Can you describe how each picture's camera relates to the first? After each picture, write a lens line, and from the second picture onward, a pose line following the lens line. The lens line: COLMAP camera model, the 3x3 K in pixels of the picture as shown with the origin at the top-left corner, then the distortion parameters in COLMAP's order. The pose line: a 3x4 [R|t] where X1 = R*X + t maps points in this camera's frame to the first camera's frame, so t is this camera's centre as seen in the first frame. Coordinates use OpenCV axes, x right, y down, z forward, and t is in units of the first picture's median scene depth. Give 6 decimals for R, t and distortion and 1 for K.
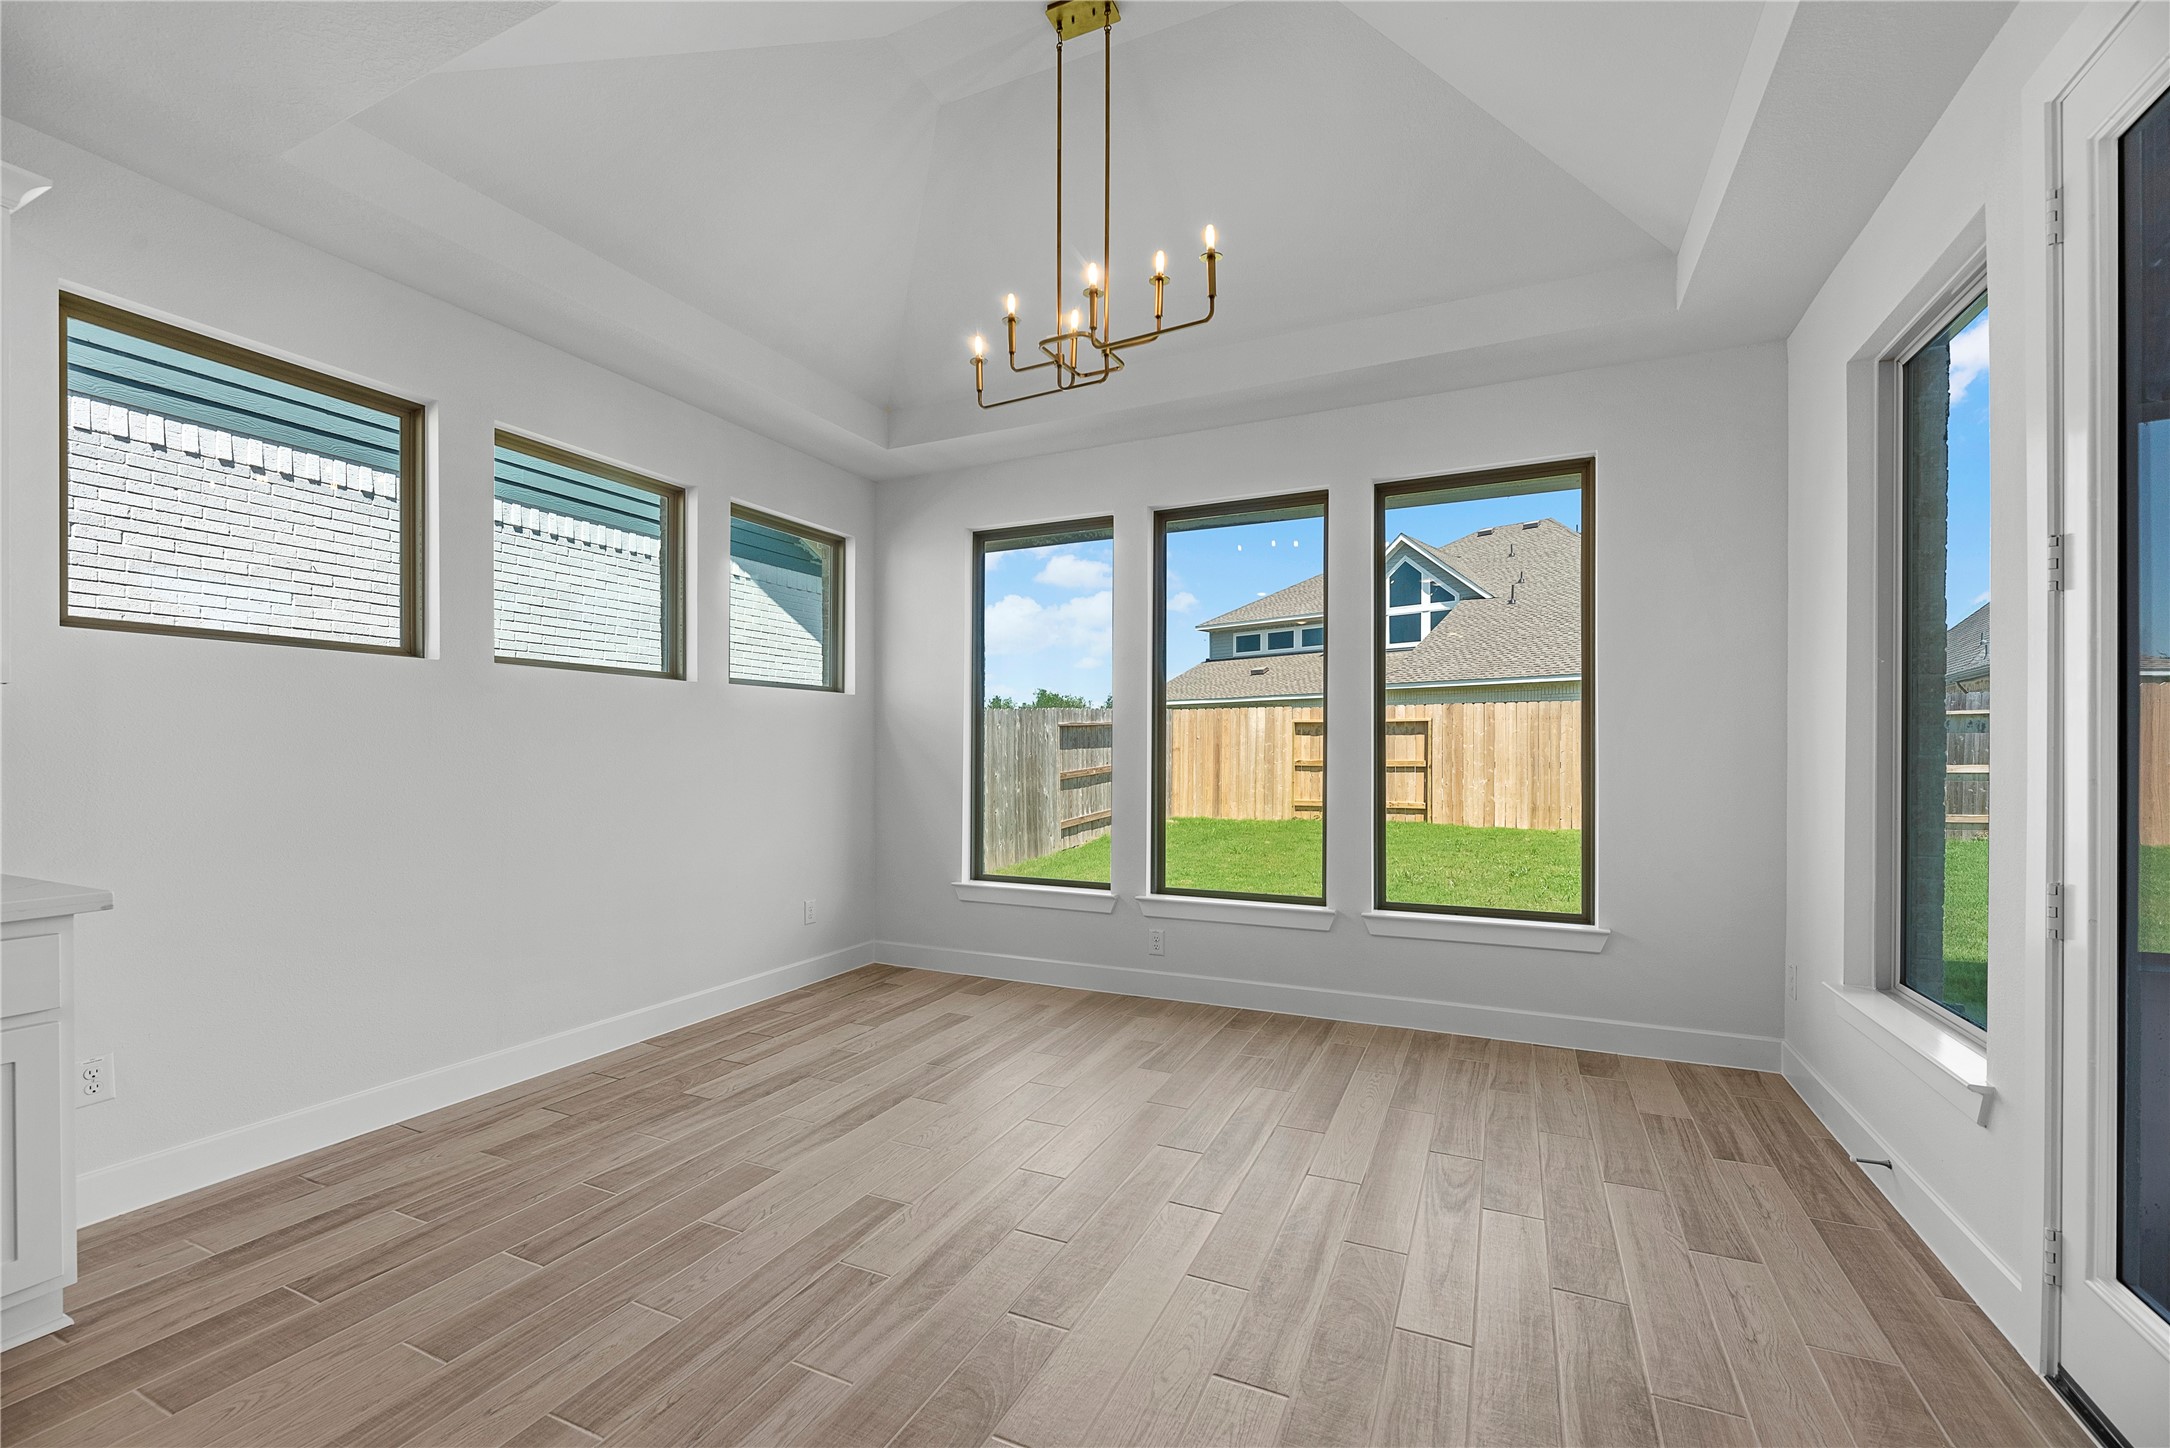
lens RADIAL K [[886.3, 0, 1086.5], [0, 886.3, 747.0], [0, 0, 1]] dist [-0.001544, -0.000470]
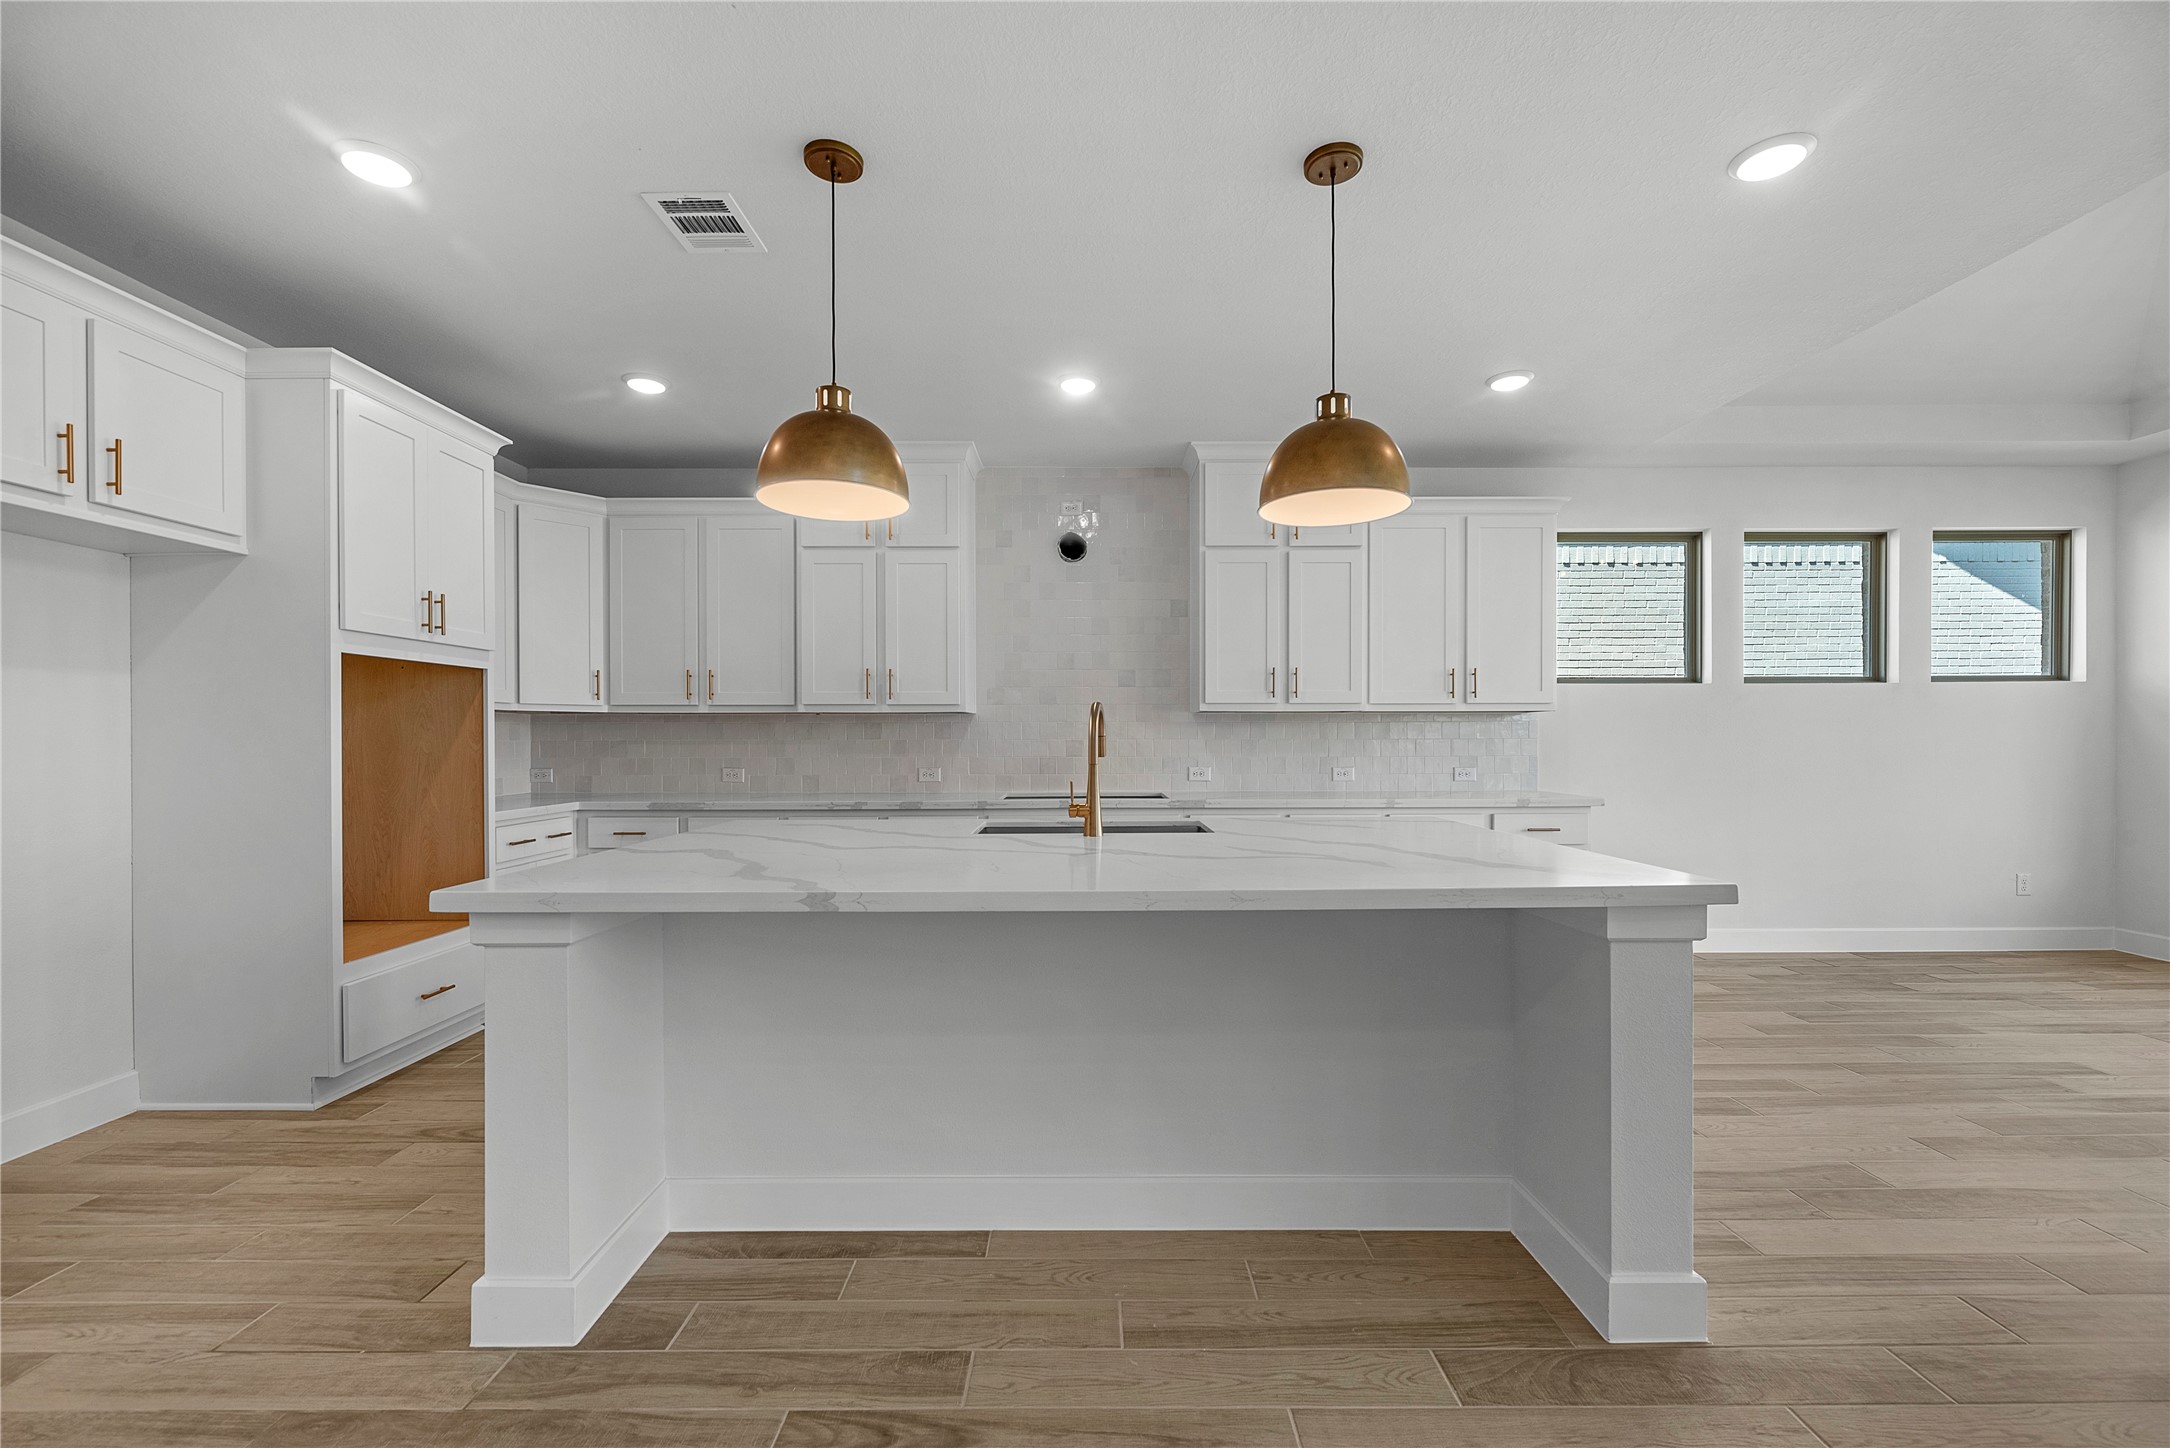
lens RADIAL K [[886.3, 0, 1086.5], [0, 886.3, 747.0], [0, 0, 1]] dist [-0.001544, -0.000470]
pose [[0.429049, 0.005447, -0.903265, 0.201981], [0.007696, 0.999923, 0.009685, -0.003078], [0.903248, -0.011107, 0.428975, -0.583274]]
